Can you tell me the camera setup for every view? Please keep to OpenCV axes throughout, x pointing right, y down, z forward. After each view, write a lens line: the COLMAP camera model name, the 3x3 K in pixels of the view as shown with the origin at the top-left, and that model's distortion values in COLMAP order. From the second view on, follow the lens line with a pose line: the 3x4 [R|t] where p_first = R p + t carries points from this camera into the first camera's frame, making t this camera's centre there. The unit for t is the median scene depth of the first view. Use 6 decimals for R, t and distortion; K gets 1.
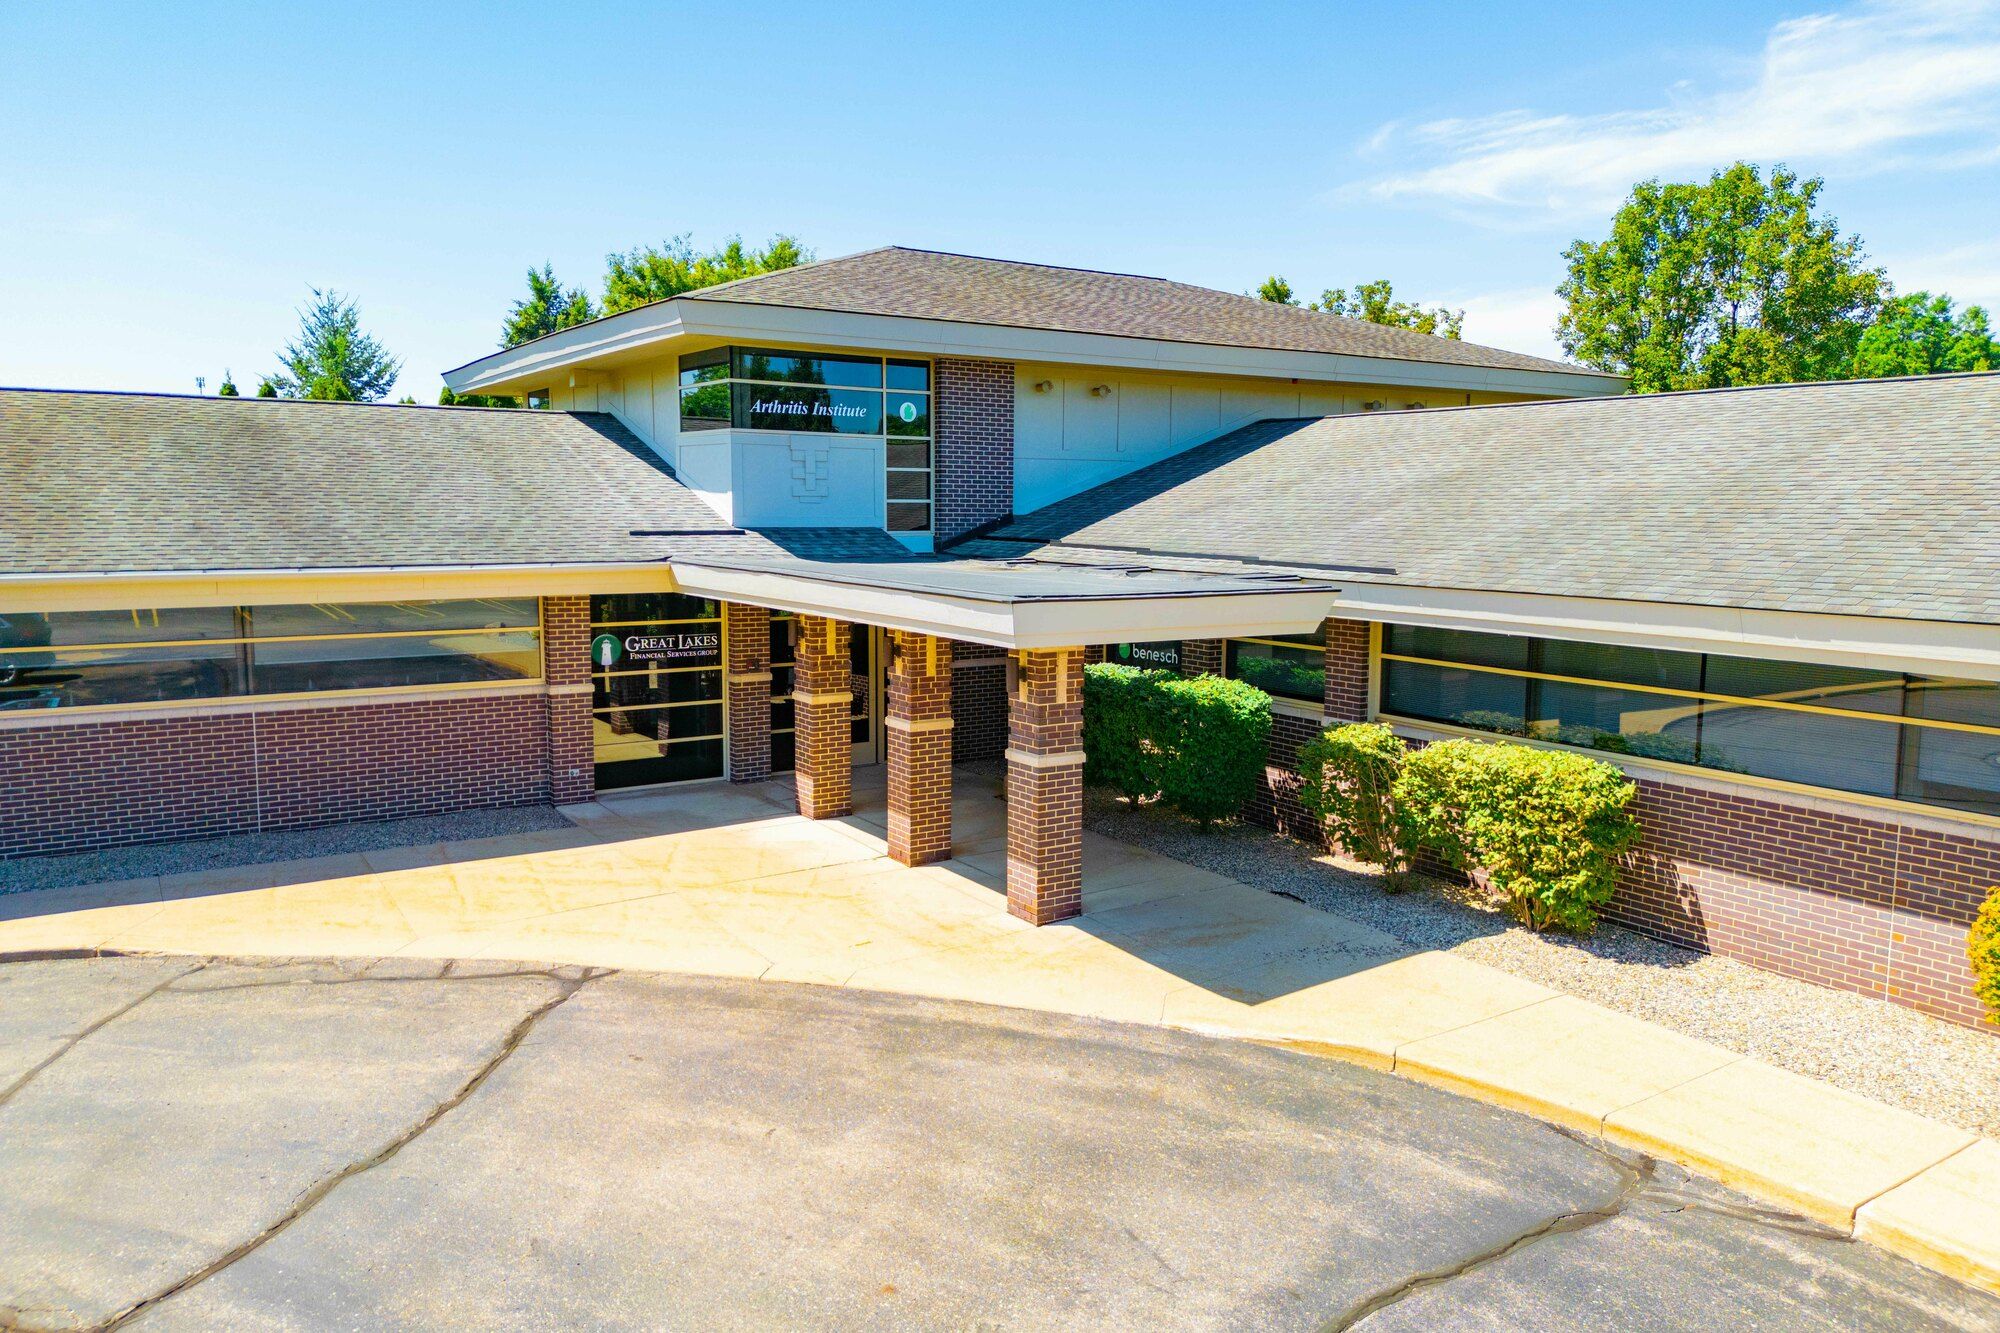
lens RADIAL K [[1395.9, 0, 993.0], [0, 1395.9, 662.5], [0, 0, 1]] dist [0.085879, -0.101472]
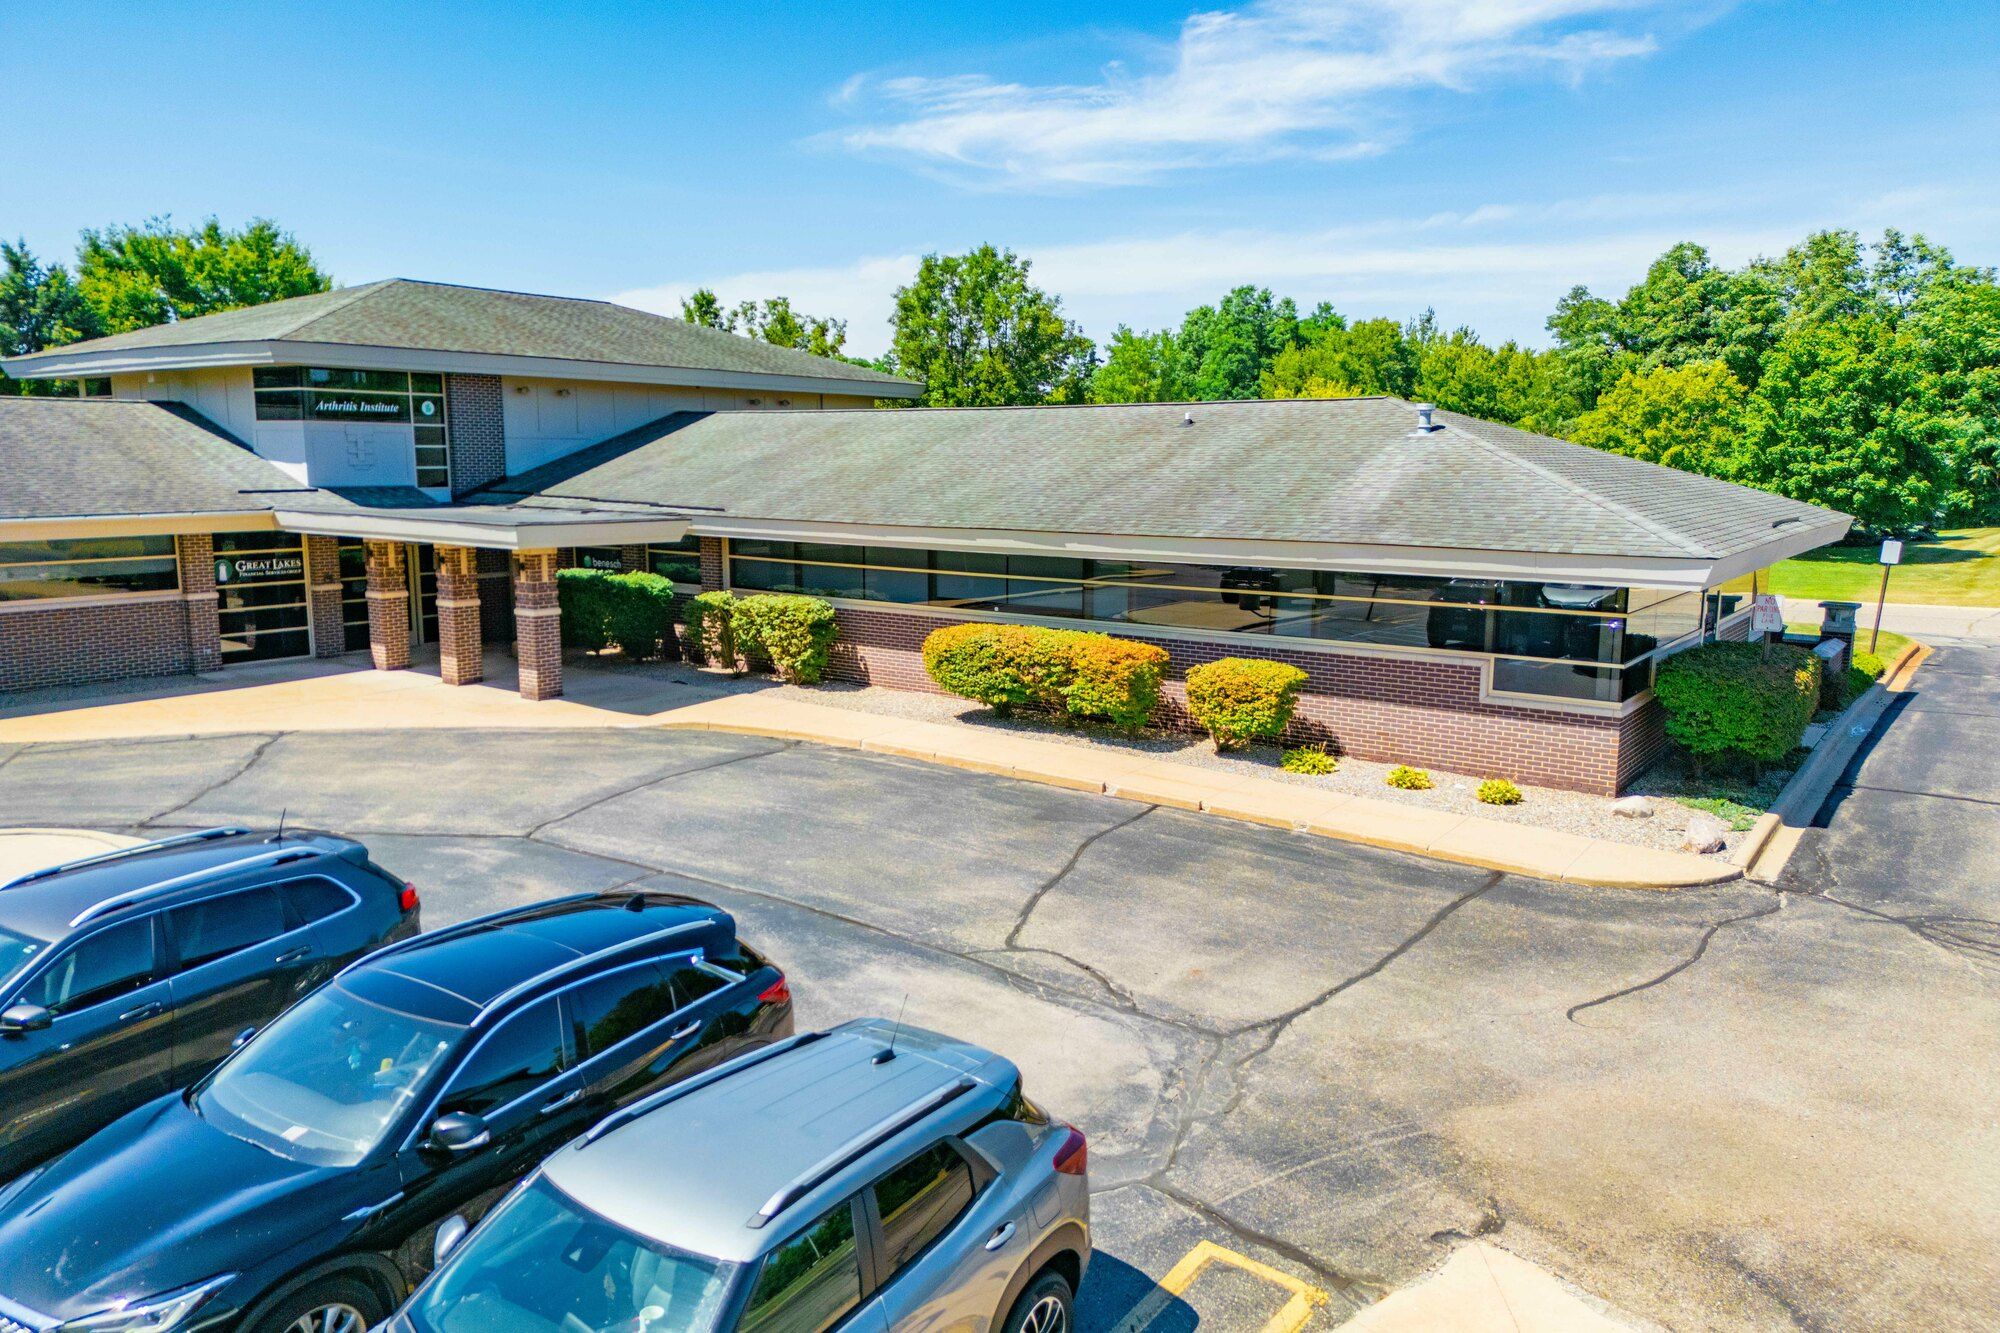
lens RADIAL K [[1395.9, 0, 993.0], [0, 1395.9, 662.5], [0, 0, 1]] dist [0.085879, -0.101472]
pose [[0.938114, -0.054119, 0.342072, -0.028527], [0.041278, 0.998147, 0.044715, 0.055953], [-0.343858, -0.027828, 0.938609, -0.709199]]
